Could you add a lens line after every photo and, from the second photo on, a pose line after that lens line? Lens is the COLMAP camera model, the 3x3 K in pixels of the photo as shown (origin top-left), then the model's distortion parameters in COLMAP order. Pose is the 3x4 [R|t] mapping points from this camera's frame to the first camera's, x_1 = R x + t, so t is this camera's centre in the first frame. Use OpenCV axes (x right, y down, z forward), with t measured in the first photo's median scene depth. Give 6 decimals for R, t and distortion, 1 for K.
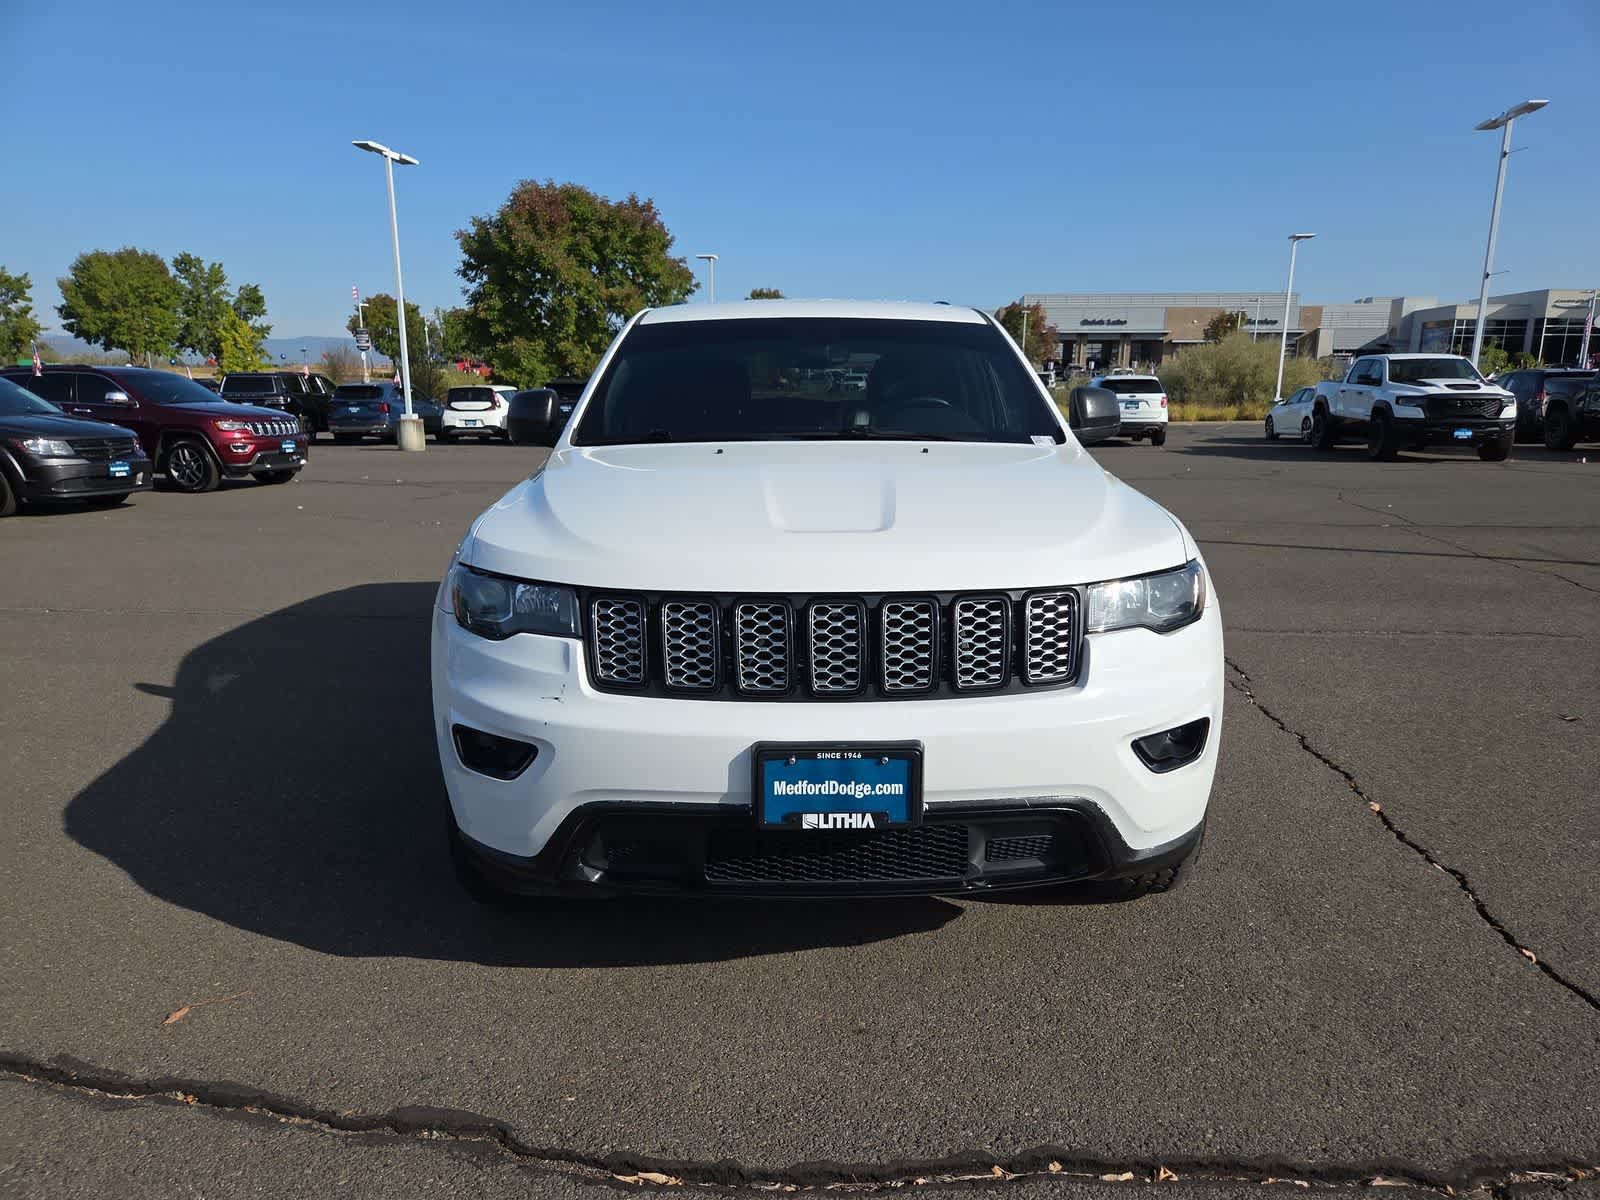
lens RADIAL K [[1076.9, 0, 842.3], [0, 1076.9, 636.8], [0, 0, 1]] dist [0.050119, -0.047449]
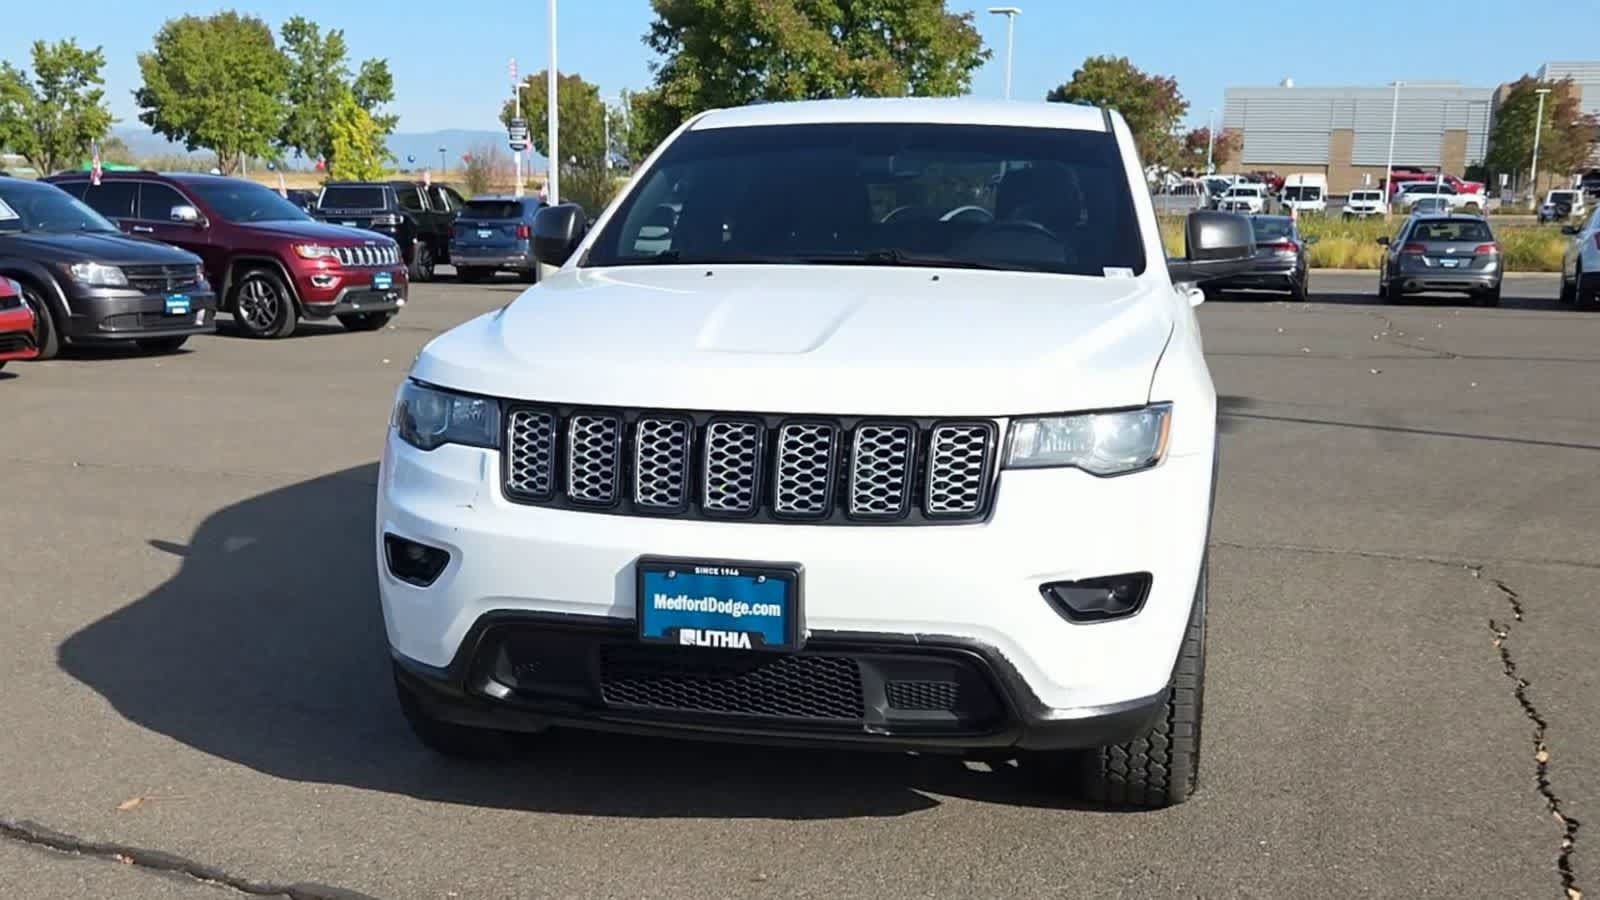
lens RADIAL K [[1713.8, 0, 835.9], [0, 1713.8, 554.5], [0, 0, 1]] dist [-0.008093, 0.007030]
pose [[0.974096, 0.057046, -0.218822, 0.056434], [-0.062932, 0.997817, -0.020020, 0.015006], [0.217202, 0.033273, 0.975559, -0.065221]]
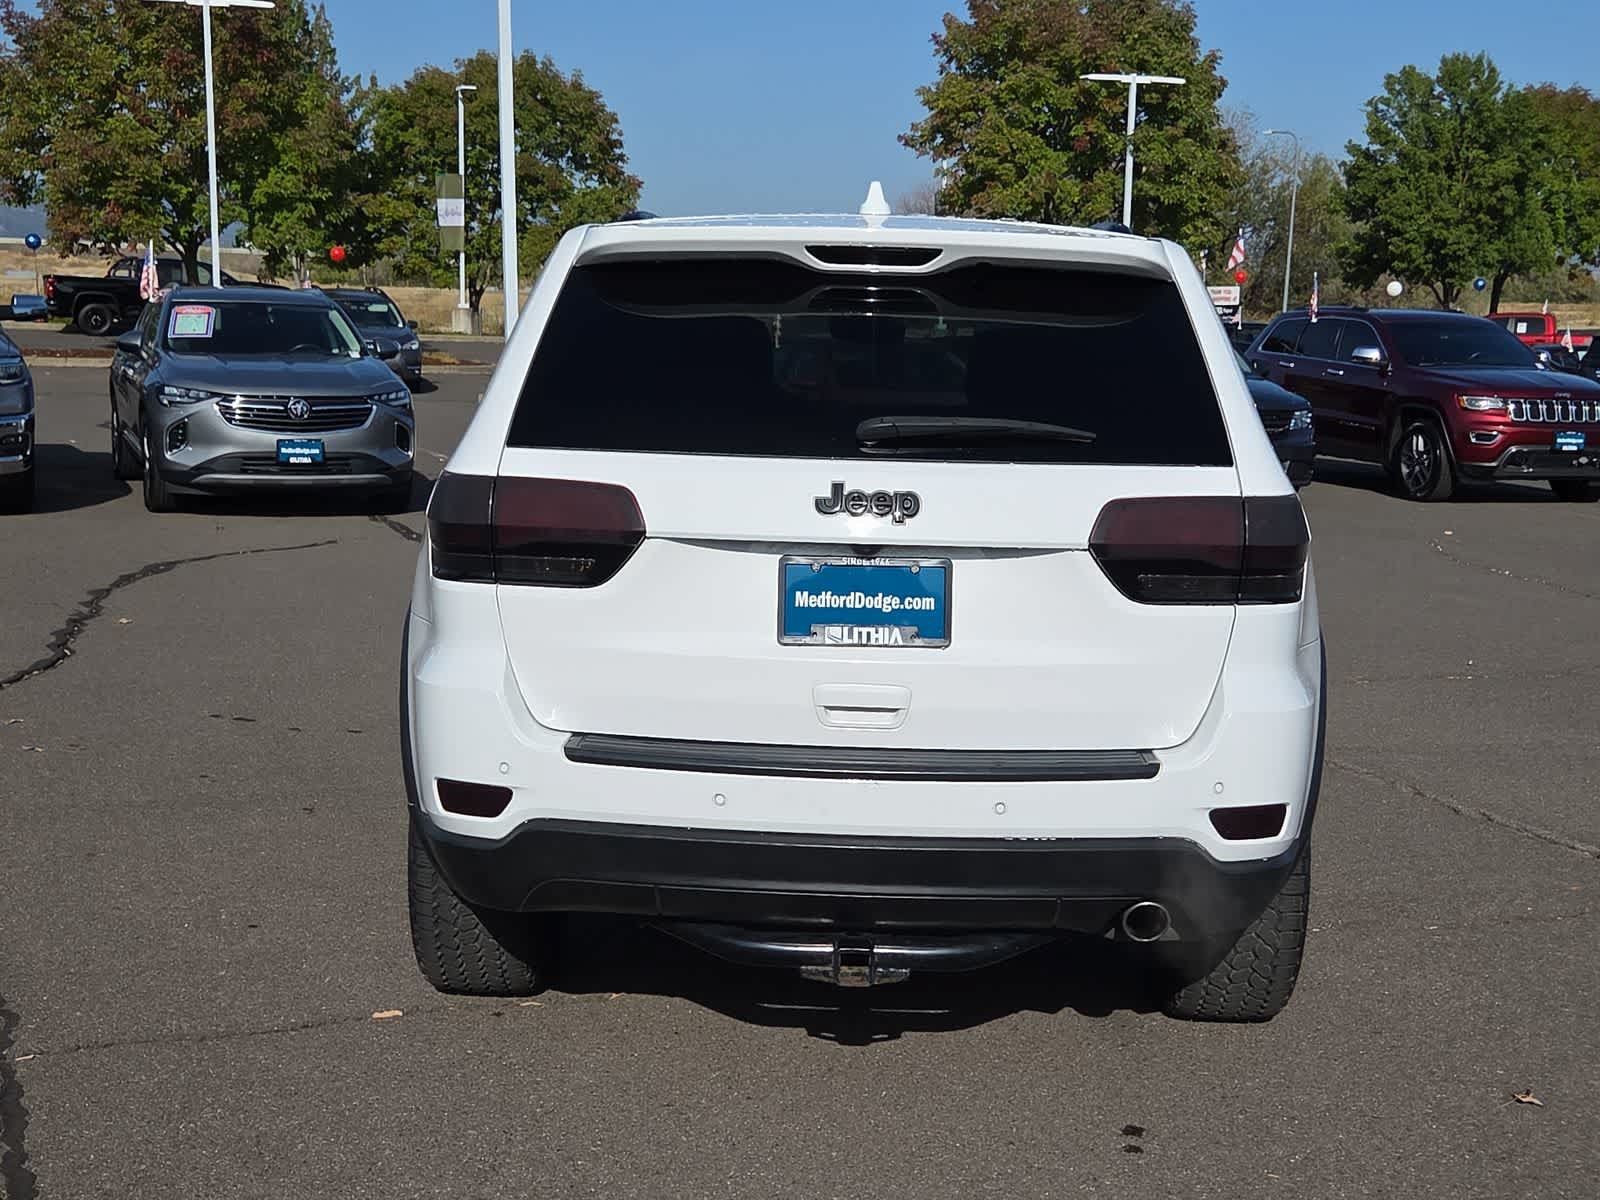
lens RADIAL K [[2181.6, 0, 801.0], [0, 2181.6, 642.4], [0, 0, 1]] dist [0.067770, 0.031621]
pose [[0.451563, 0.146917, -0.880060, 0.373118], [-0.224963, 0.973231, 0.047042, -0.026350], [0.863413, 0.176739, 0.472526, 0.069085]]
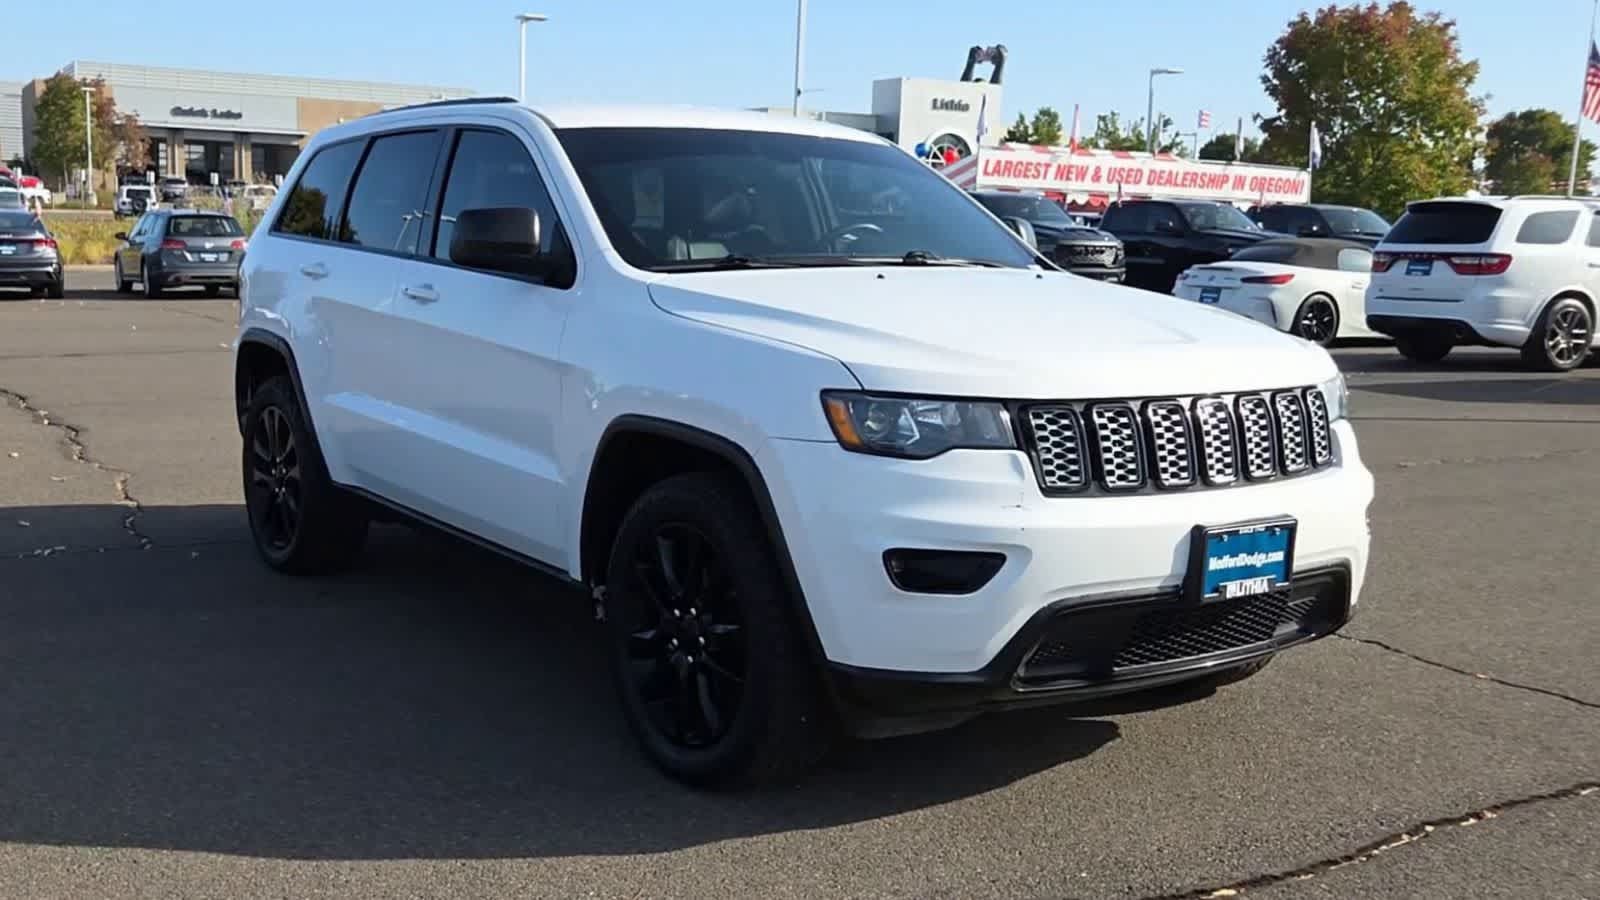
lens RADIAL K [[1633.6, 0, 798.0], [0, 1633.6, 556.6], [0, 0, 1]] dist [0.001751, 0.025218]
pose [[0.834153, -0.089962, 0.544147, -0.172973], [0.101236, 0.994819, 0.009279, 0.009111], [-0.542163, 0.047347, 0.838938, -0.027155]]
